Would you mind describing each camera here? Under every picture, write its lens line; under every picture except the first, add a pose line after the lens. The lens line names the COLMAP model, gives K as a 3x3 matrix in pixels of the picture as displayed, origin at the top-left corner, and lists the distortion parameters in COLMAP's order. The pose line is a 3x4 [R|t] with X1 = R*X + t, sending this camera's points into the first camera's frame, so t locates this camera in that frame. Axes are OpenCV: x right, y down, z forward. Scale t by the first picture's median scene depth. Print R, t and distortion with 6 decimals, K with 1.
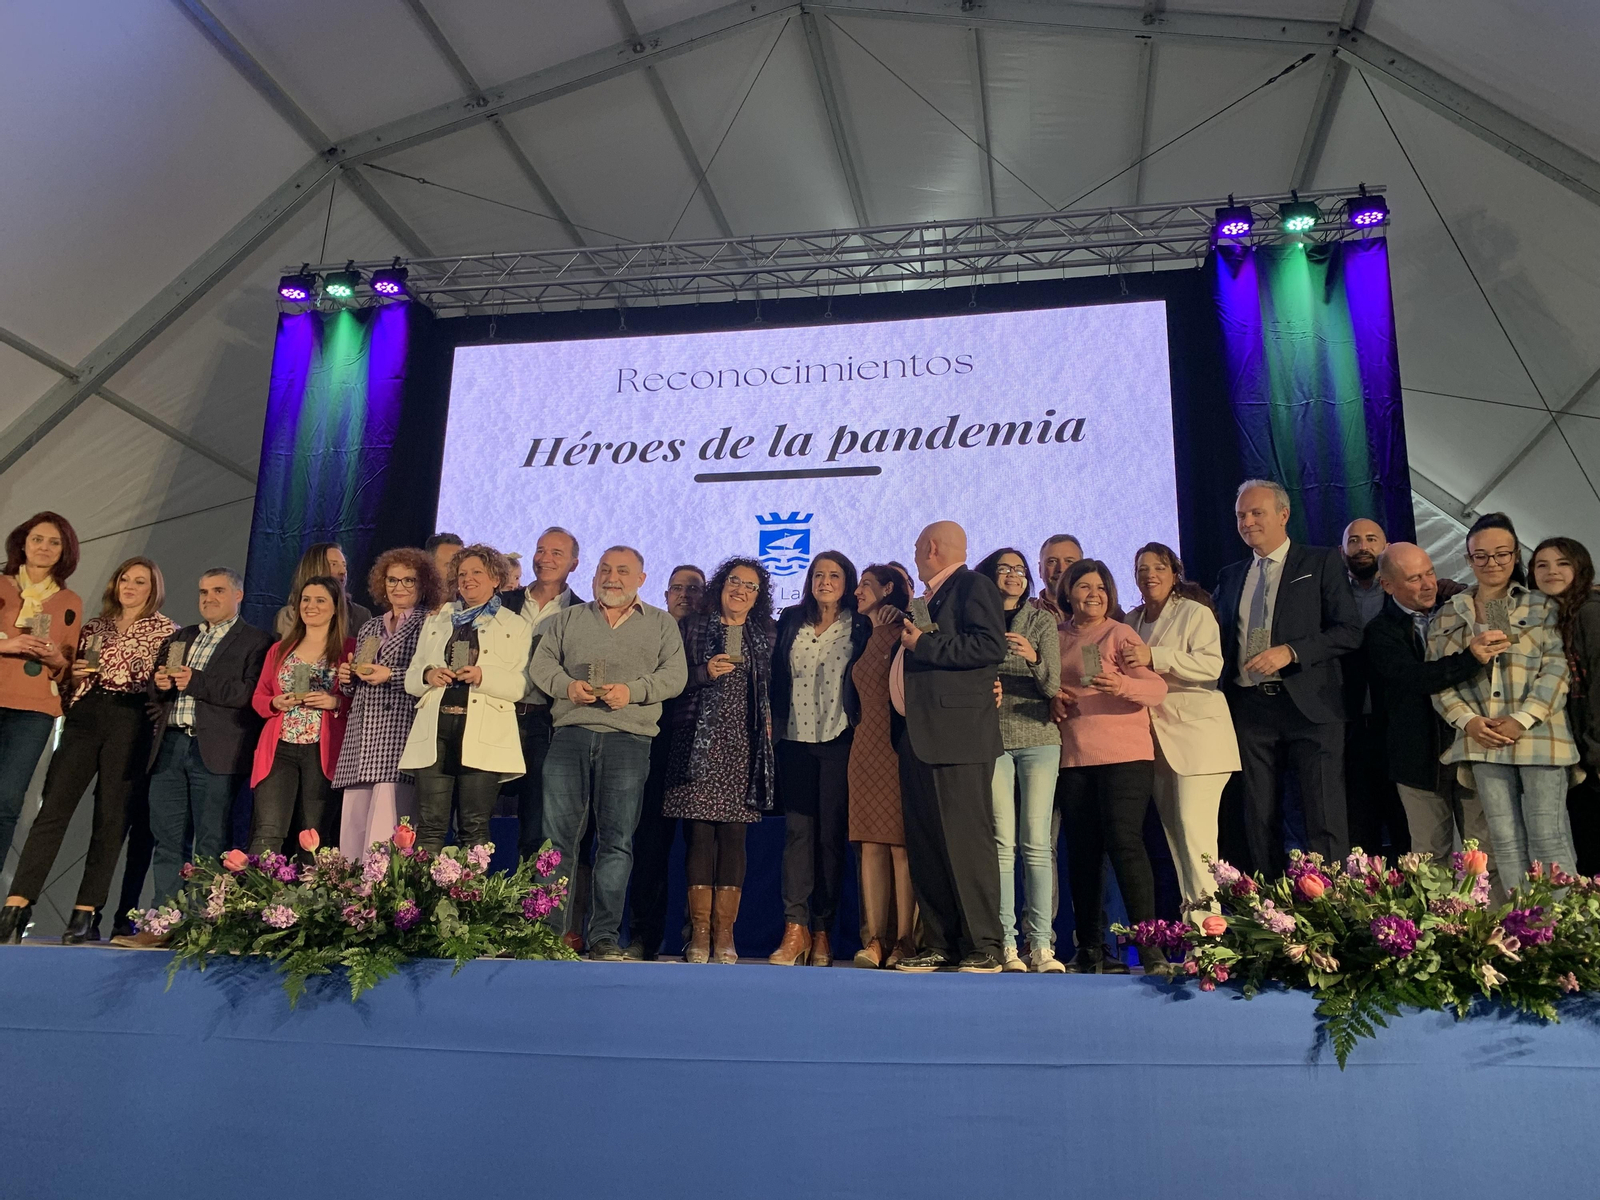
lens RADIAL K [[1319.9, 0, 825.2], [0, 1319.9, 593.3], [0, 0, 1]] dist [0.014939, -0.005112]
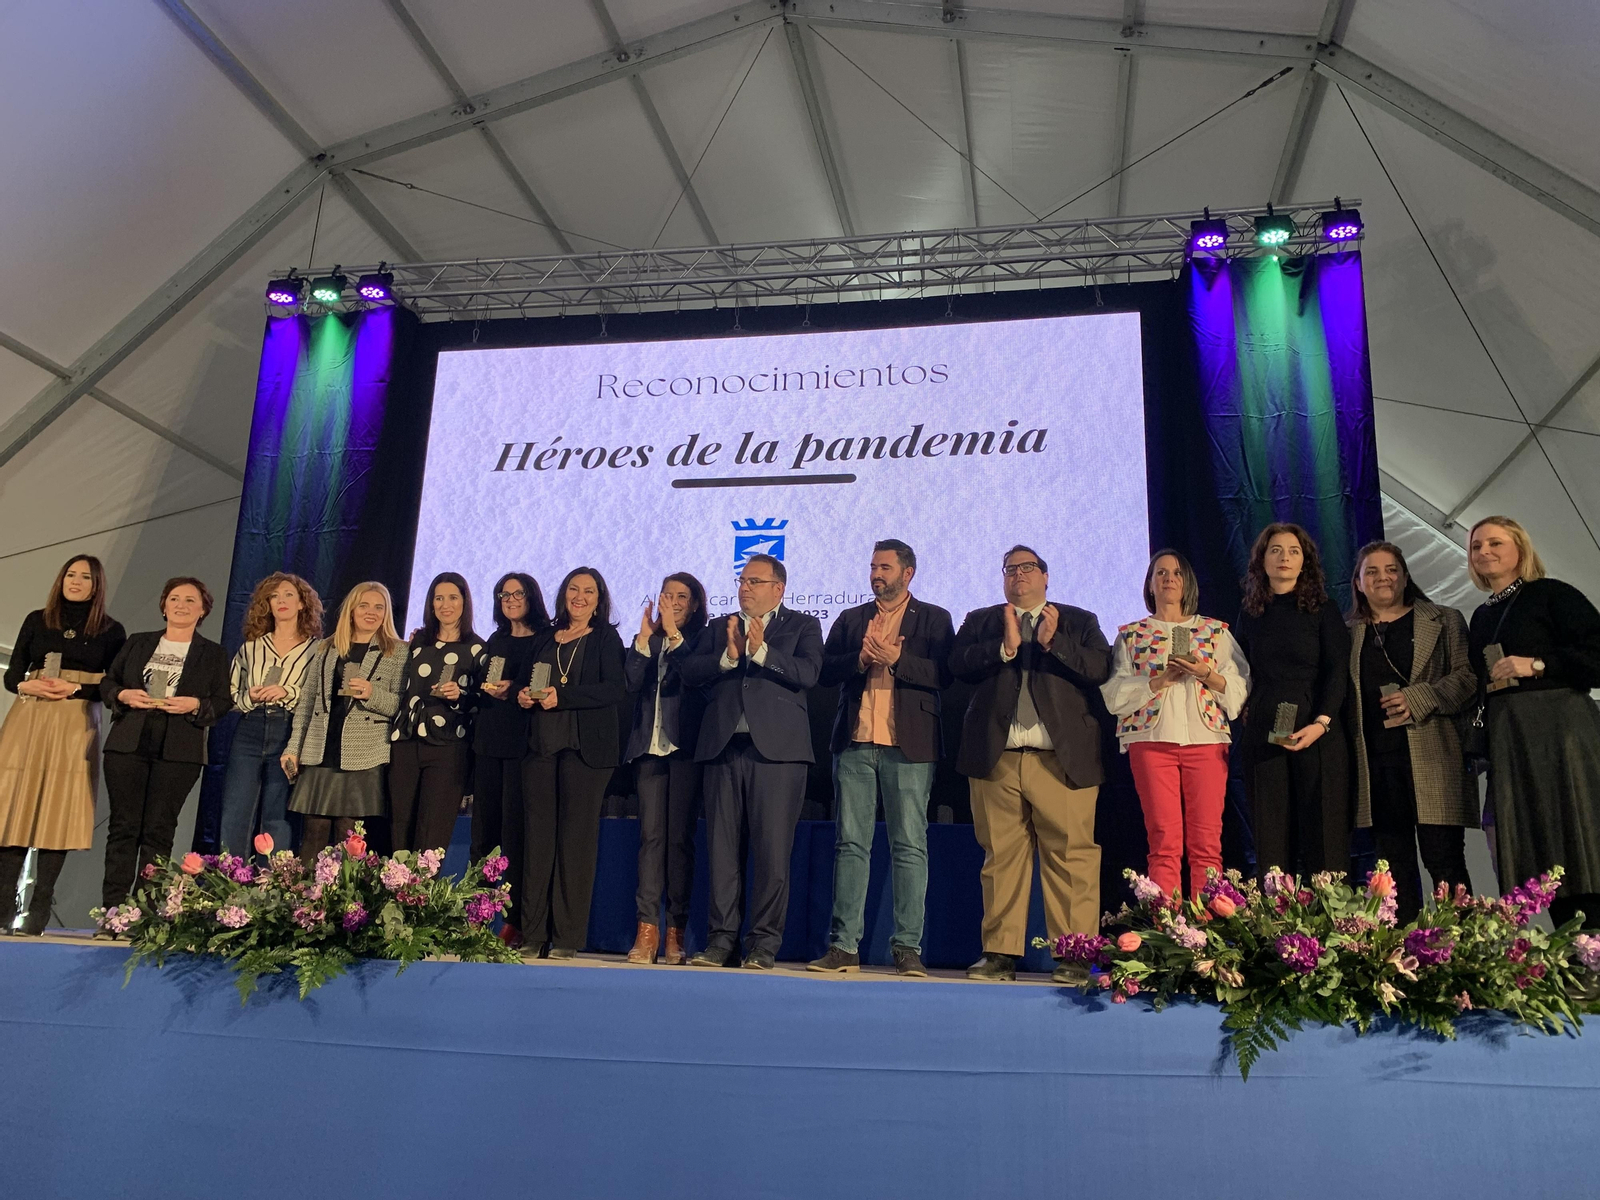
lens RADIAL K [[1321.7, 0, 801.2], [0, 1321.7, 591.6], [0, 0, 1]] dist [0.017119, -0.010926]
pose [[0.999823, 0.010996, -0.015291, 0.017037], [-0.010993, 0.999940, 0.000275, -0.005925], [0.015293, -0.000107, 0.999883, -0.012420]]
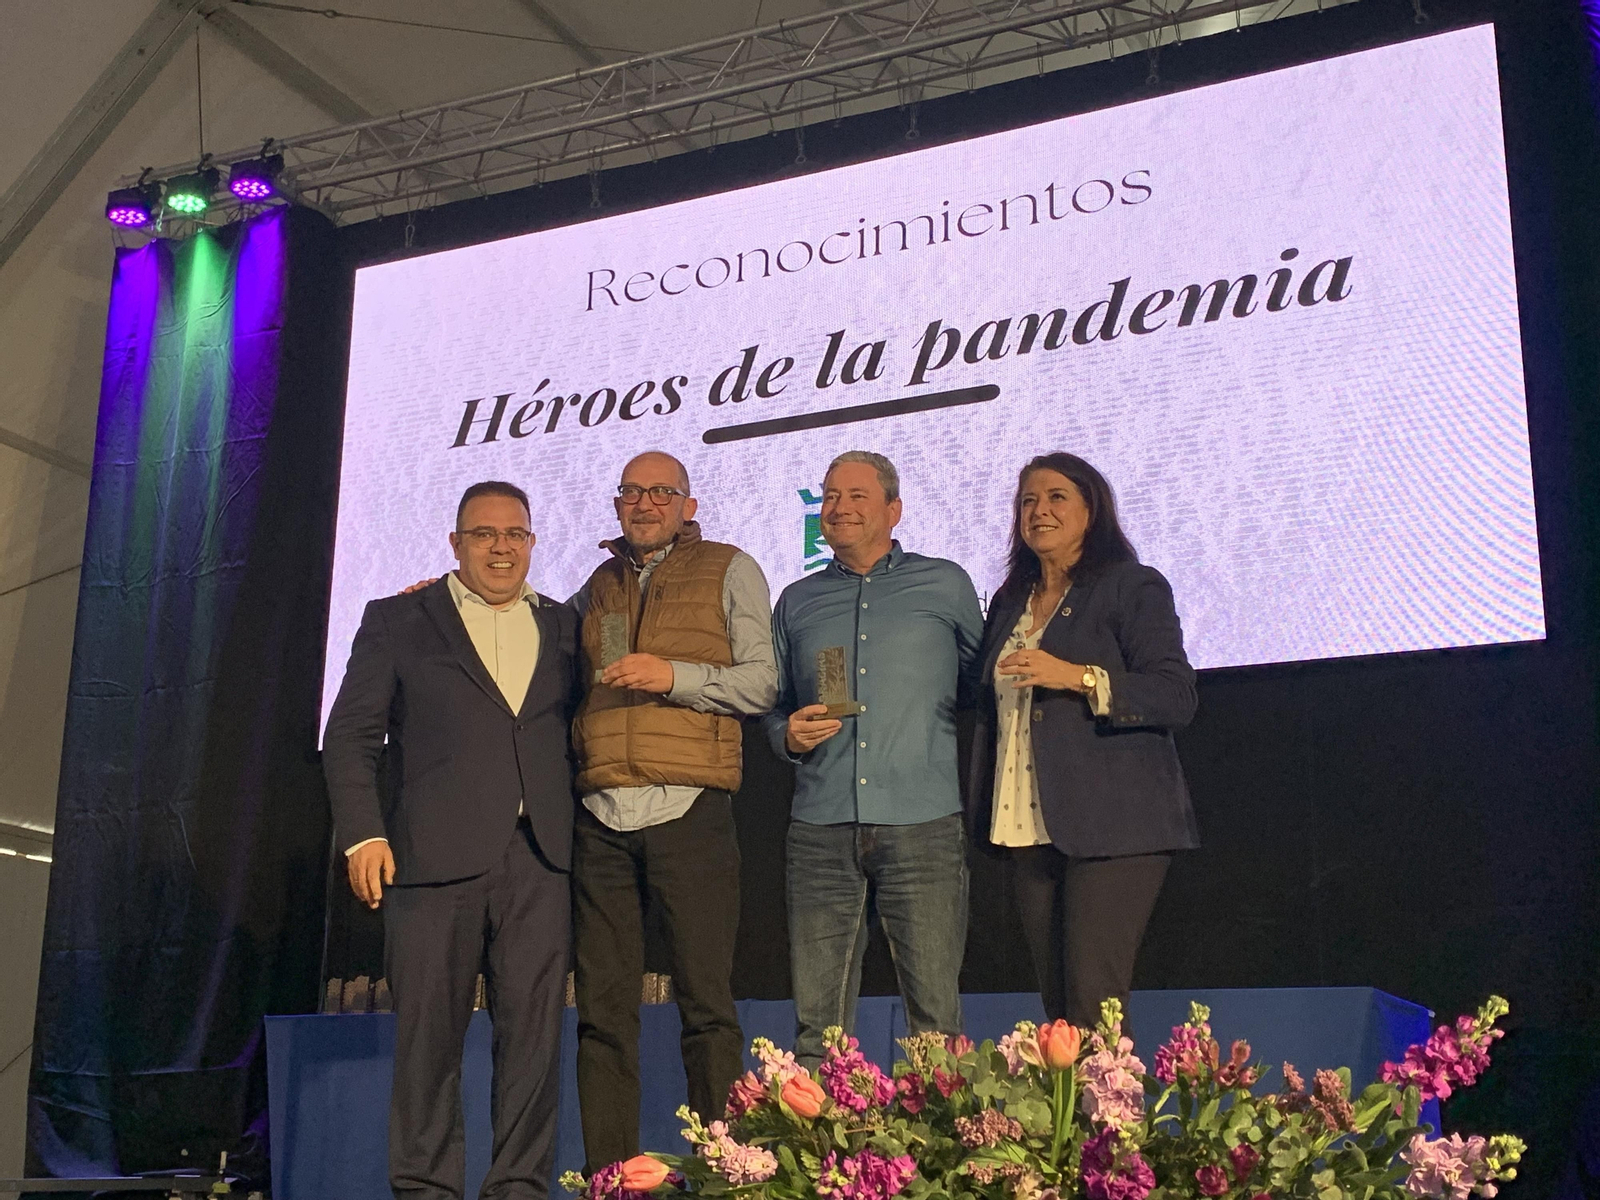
lens RADIAL K [[2203.8, 0, 766.5], [0, 2203.8, 599.4], [0, 0, 1]] dist [0.062693, 0.013672]
pose [[0.958403, -0.081752, -0.273460, 0.202615], [0.078120, 0.996651, -0.024161, 0.013221], [0.274520, 0.001793, 0.961580, 0.042553]]
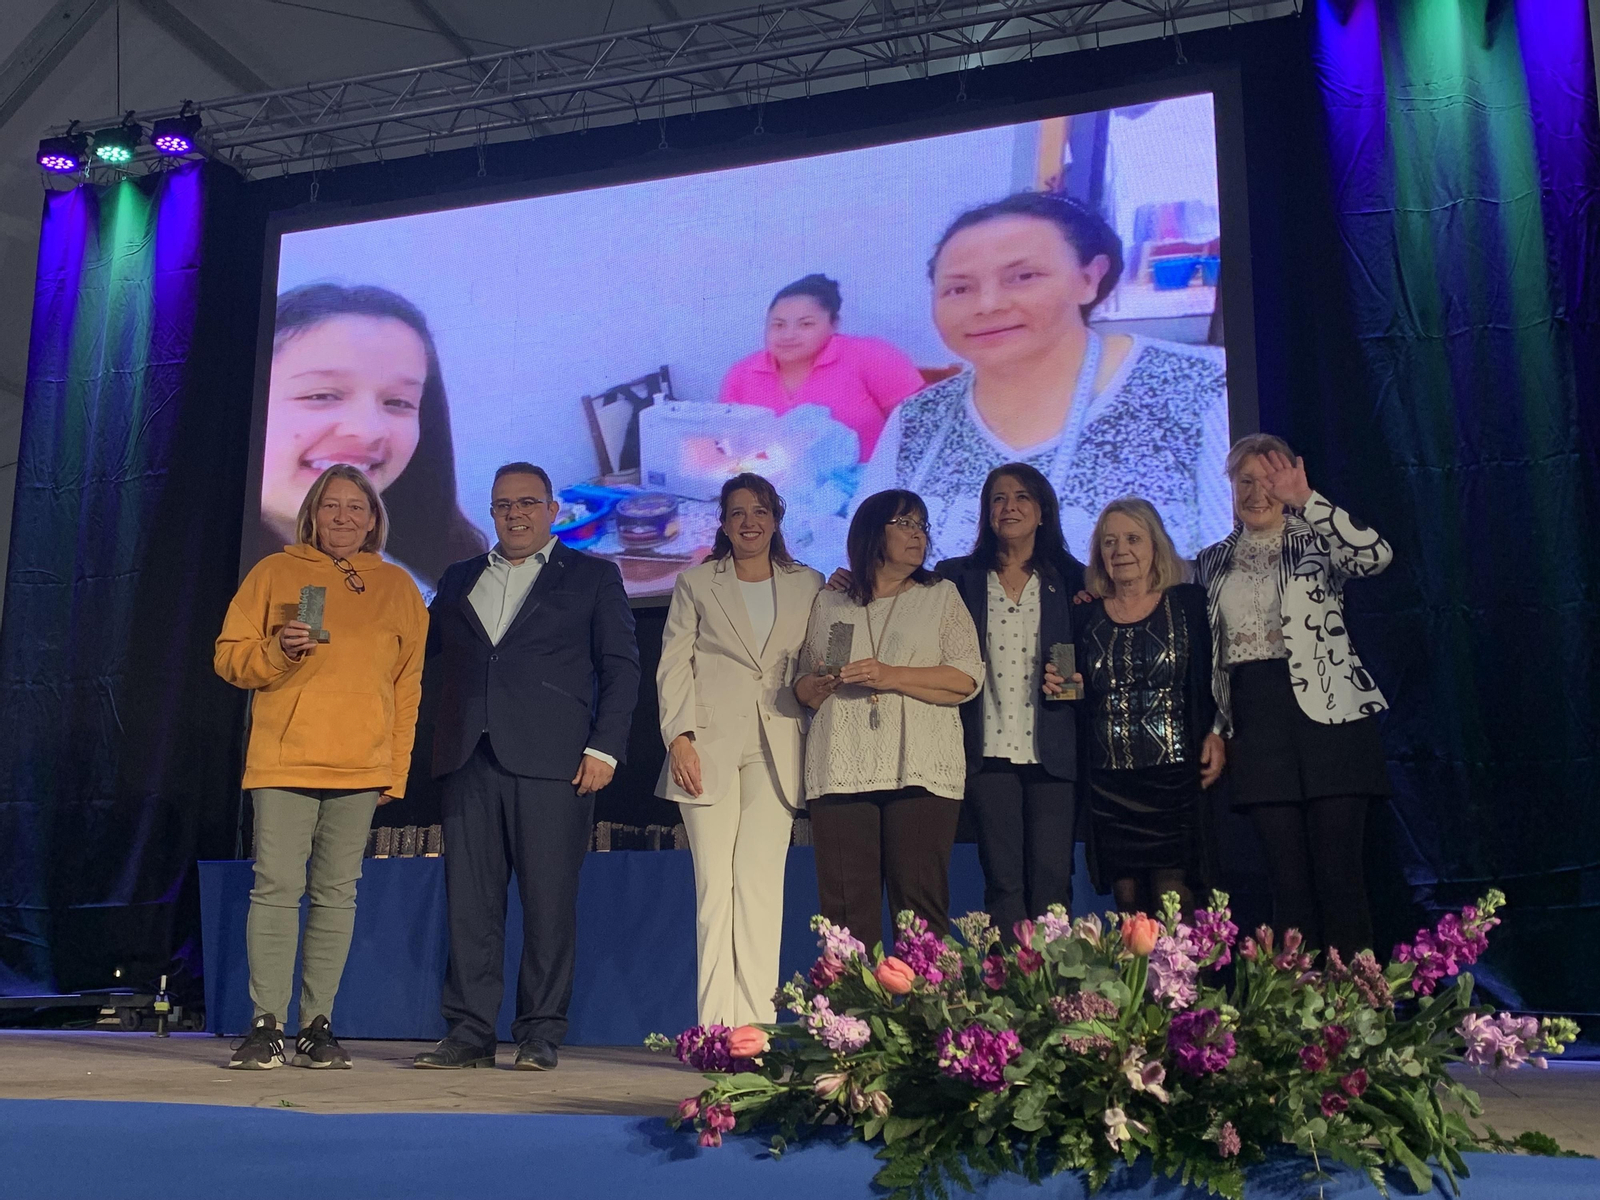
lens RADIAL K [[1770.0, 0, 782.2], [0, 1770.0, 639.7], [0, 0, 1]] dist [0.022590, -0.028614]
pose [[0.989004, -0.041451, -0.141960, 0.144049], [0.049544, 0.997313, 0.053956, 0.007019], [0.139342, -0.060396, 0.988401, 0.064505]]
